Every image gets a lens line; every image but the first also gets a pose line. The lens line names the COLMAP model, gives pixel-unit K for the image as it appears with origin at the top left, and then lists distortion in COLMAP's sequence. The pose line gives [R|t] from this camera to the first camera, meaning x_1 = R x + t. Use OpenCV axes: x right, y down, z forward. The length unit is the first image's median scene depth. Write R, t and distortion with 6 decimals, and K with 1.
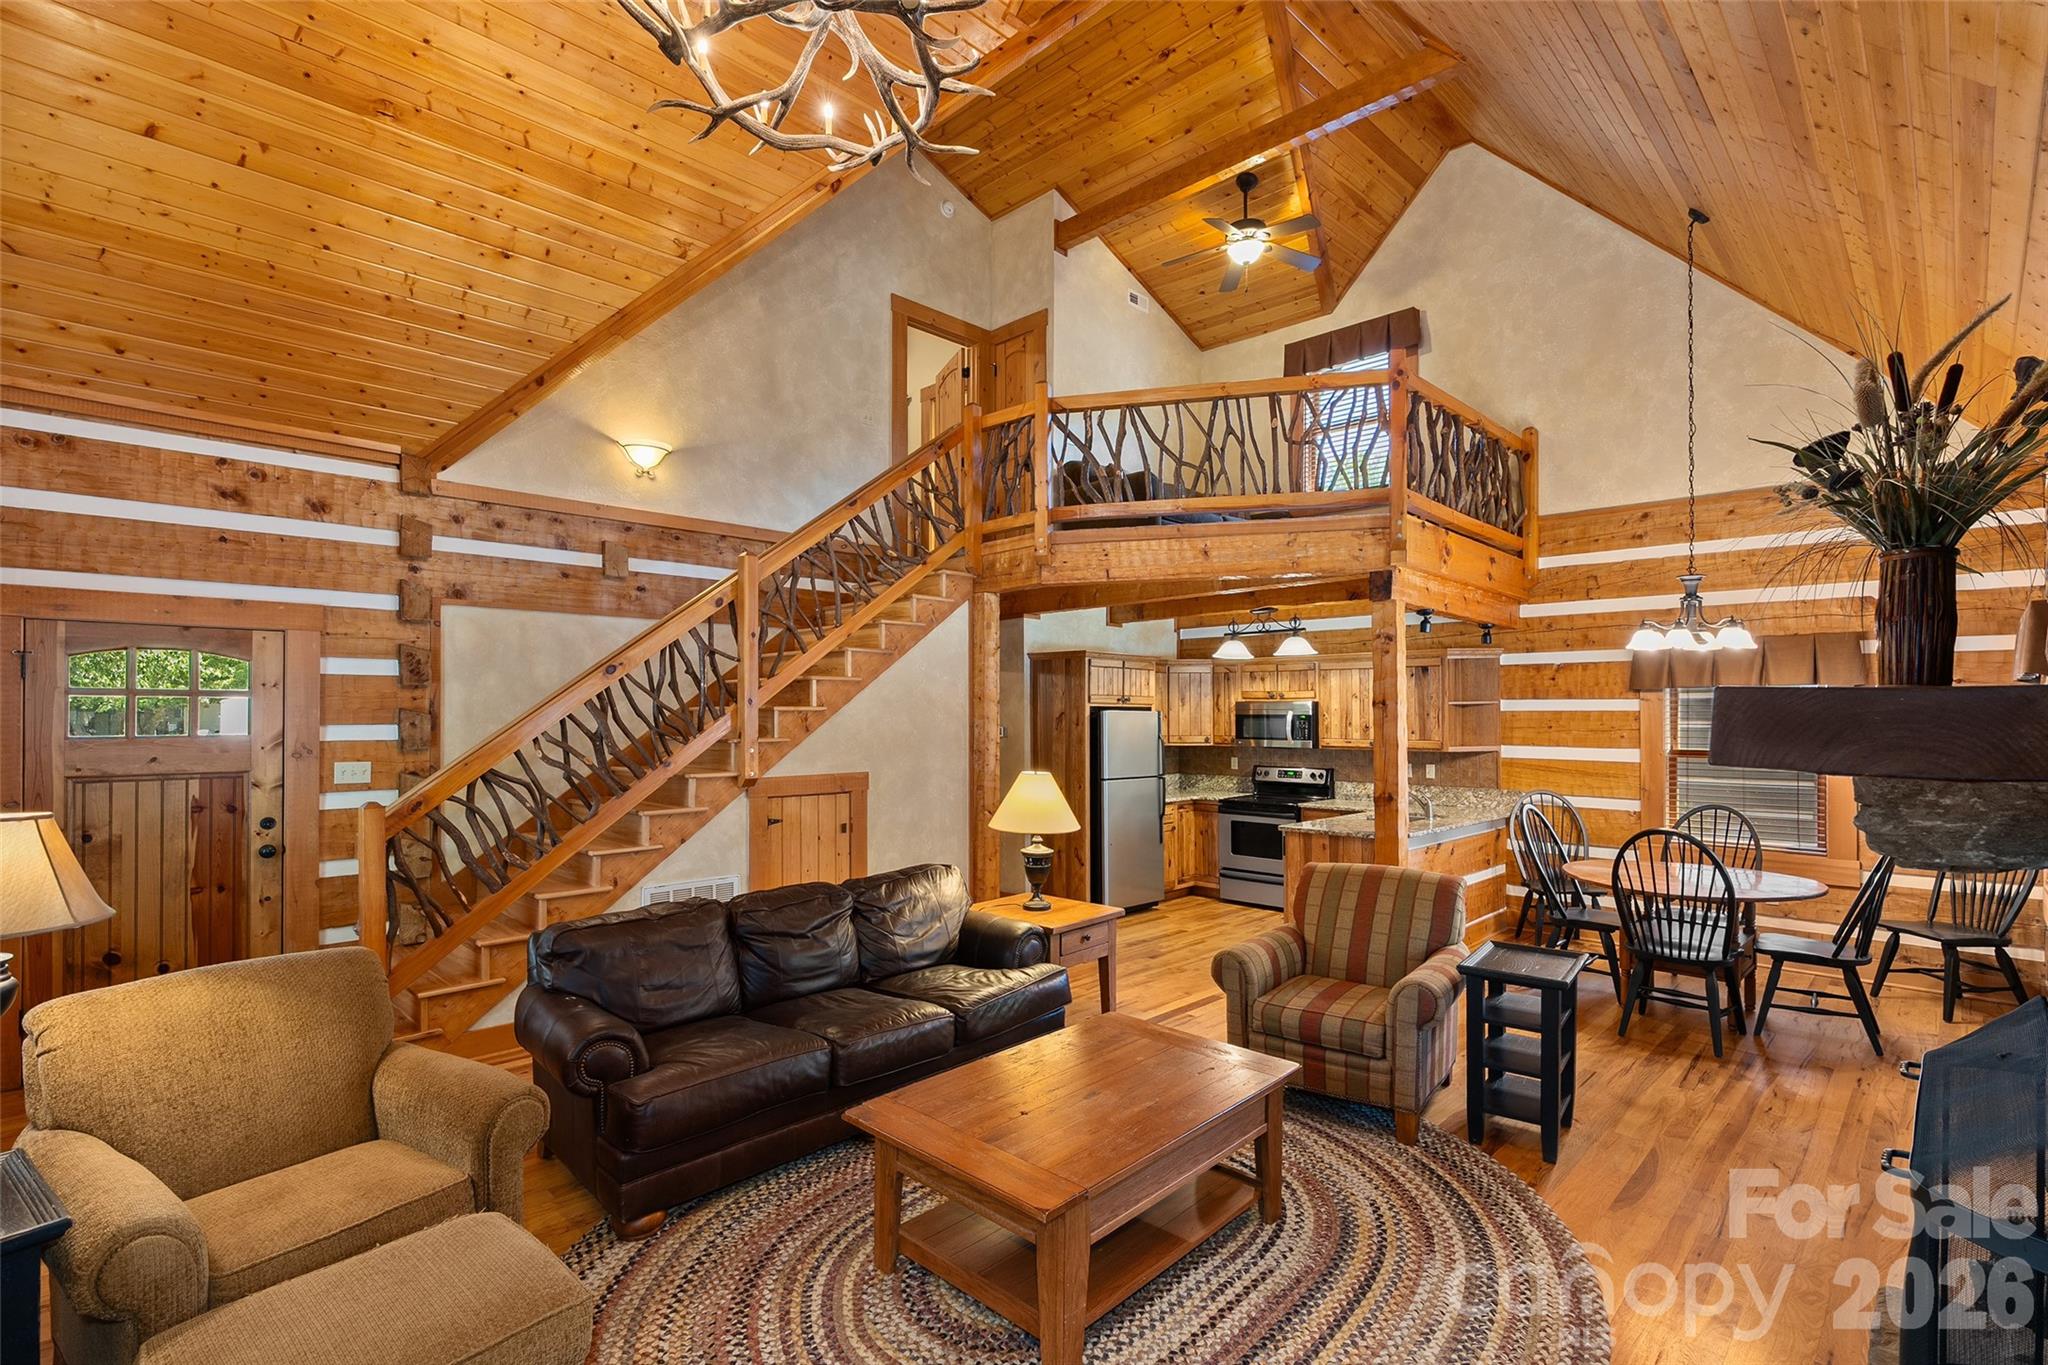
lens RADIAL K [[944.3, 0, 1030.2], [0, 944.3, 706.8], [0, 0, 1]] dist [-0.000450, 0.000348]
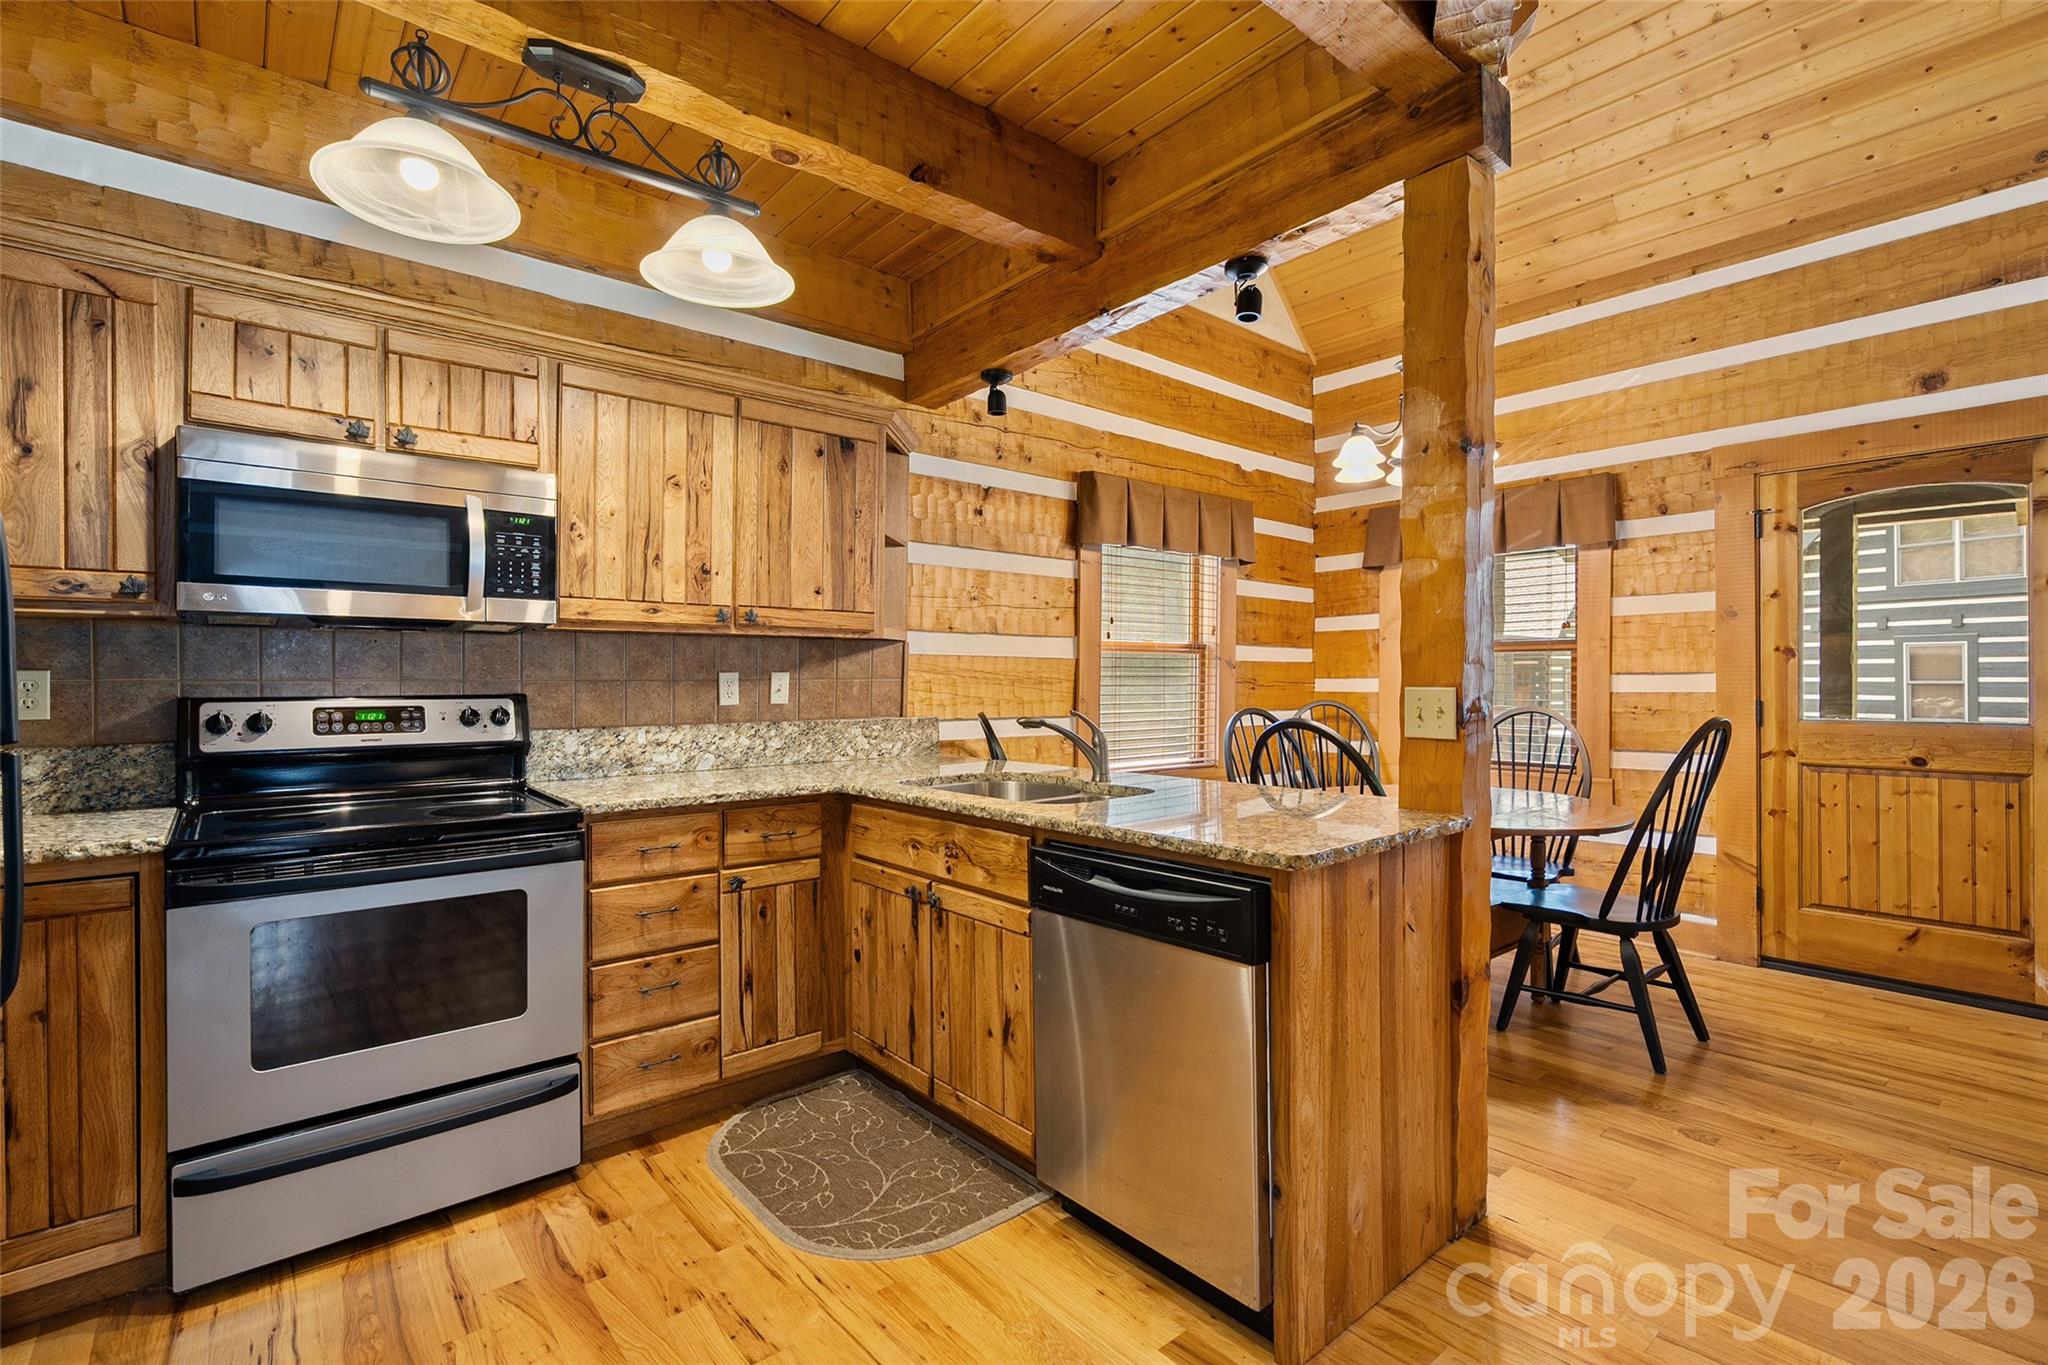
lens RADIAL K [[936.6, 0, 1022.5], [0, 936.6, 676.8], [0, 0, 1]] dist [-0.010300, 0.004508]
pose [[0.082578, 0.001366, 0.996584, 0.002386], [-0.005746, 0.999983, -0.000894, 0.065386], [-0.996568, -0.005652, 0.082584, 0.885186]]
